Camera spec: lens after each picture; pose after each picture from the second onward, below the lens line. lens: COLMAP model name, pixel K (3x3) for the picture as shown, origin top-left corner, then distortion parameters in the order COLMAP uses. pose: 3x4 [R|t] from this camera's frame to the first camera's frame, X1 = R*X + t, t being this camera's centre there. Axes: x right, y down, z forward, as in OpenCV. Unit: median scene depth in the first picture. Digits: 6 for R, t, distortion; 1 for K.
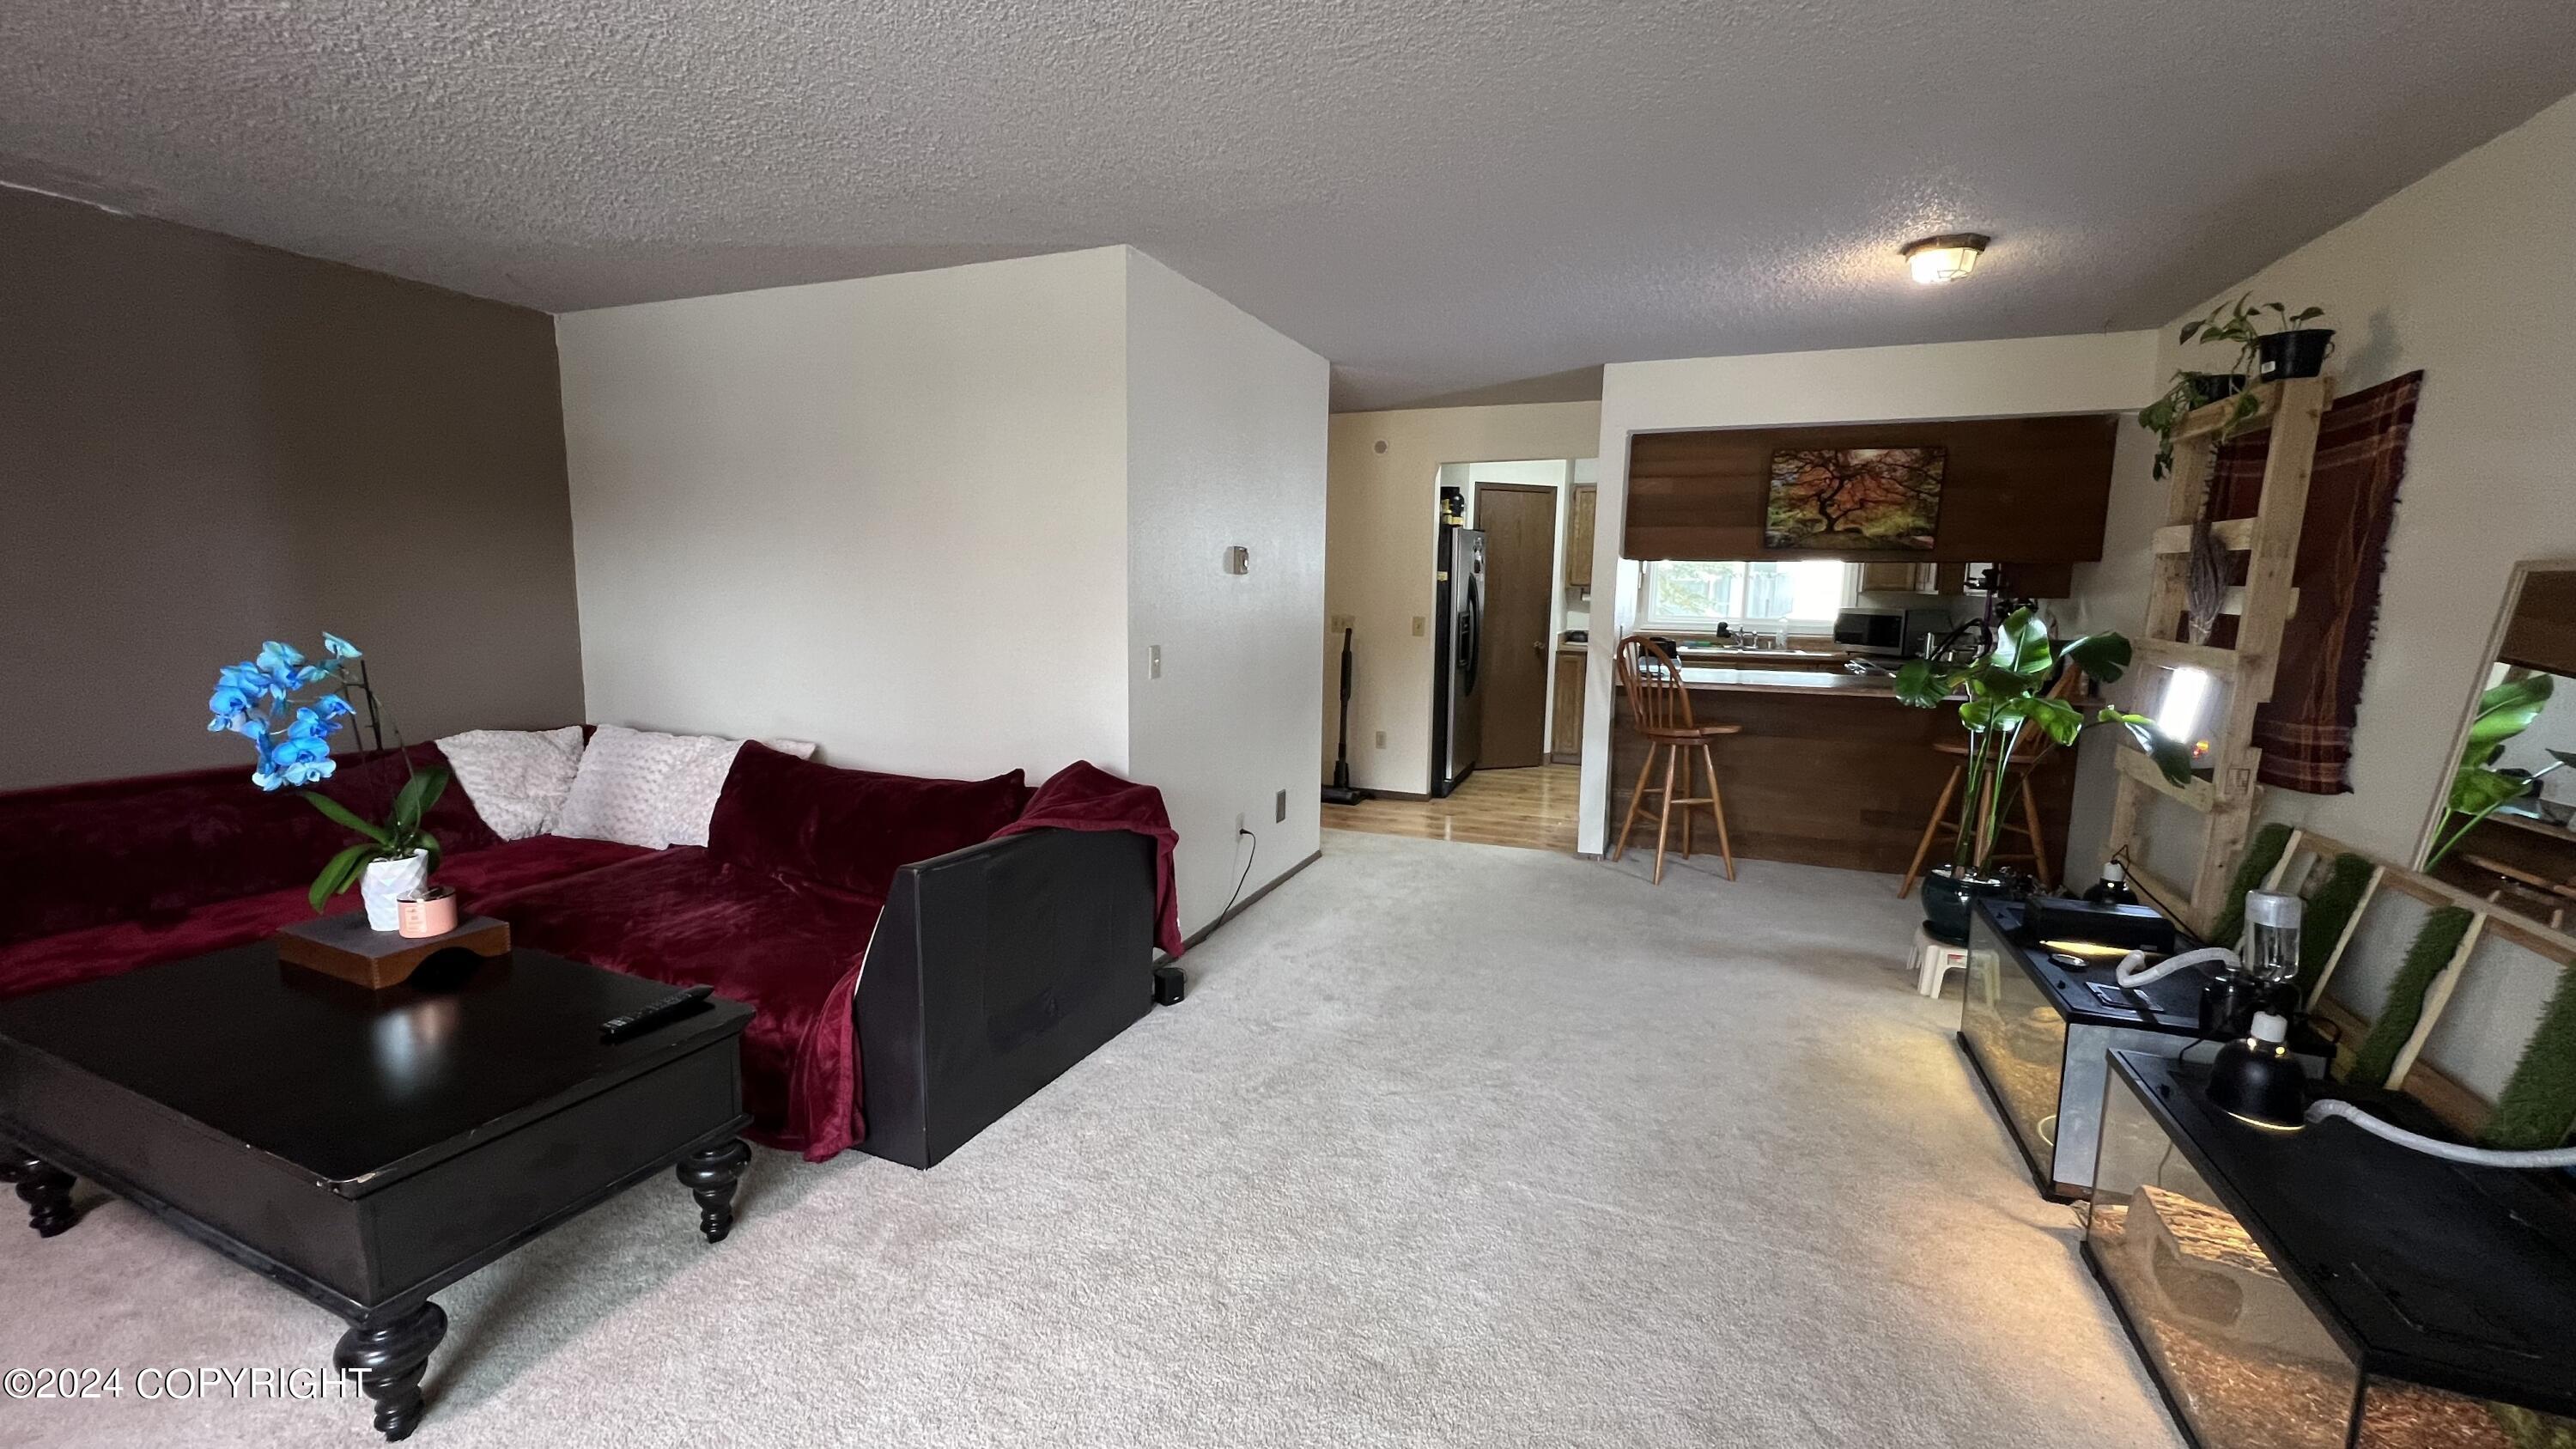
lens RADIAL K [[1025.3, 0, 1280.7], [0, 1025.3, 715.0], [0, 0, 1]] dist [-0.000617, -0.000151]
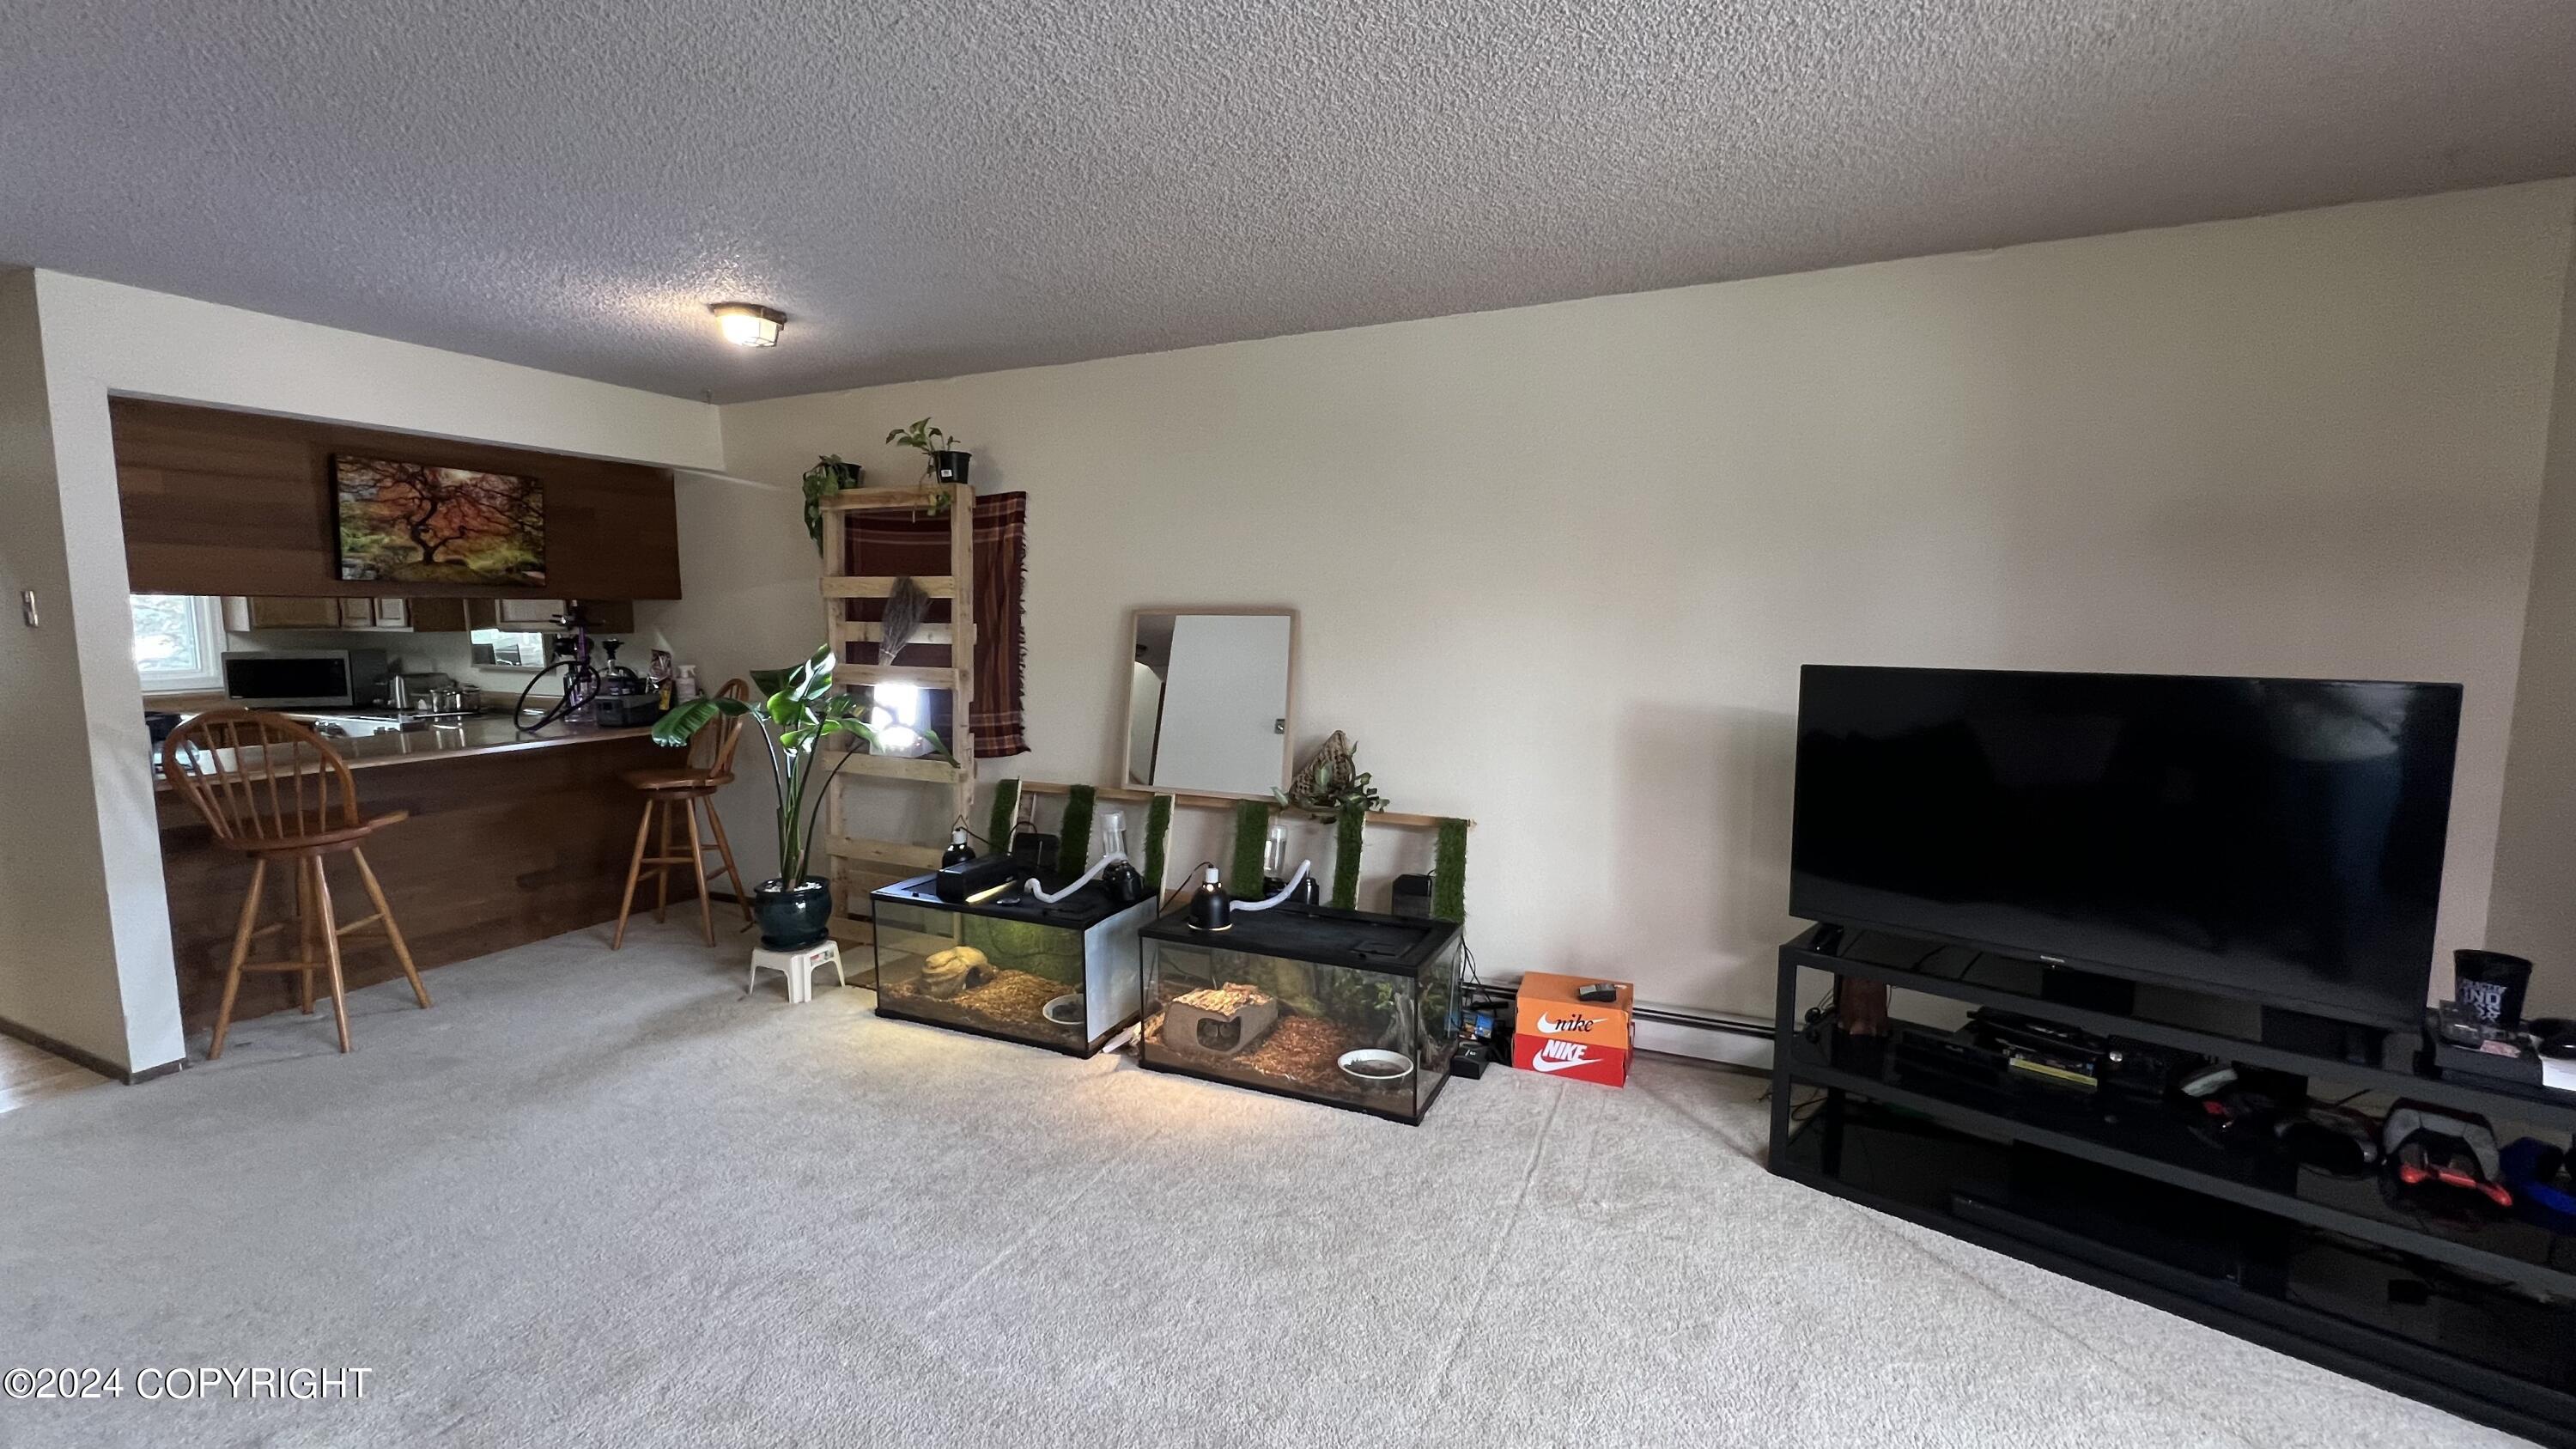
lens RADIAL K [[1025.3, 0, 1283.4], [0, 1025.3, 729.9], [0, 0, 1]] dist [-0.000617, -0.000151]
pose [[0.031886, -0.124621, 0.991692, -0.306172], [0.132675, 0.983944, 0.119382, -0.055724], [-0.990647, 0.127766, 0.047908, 0.308465]]
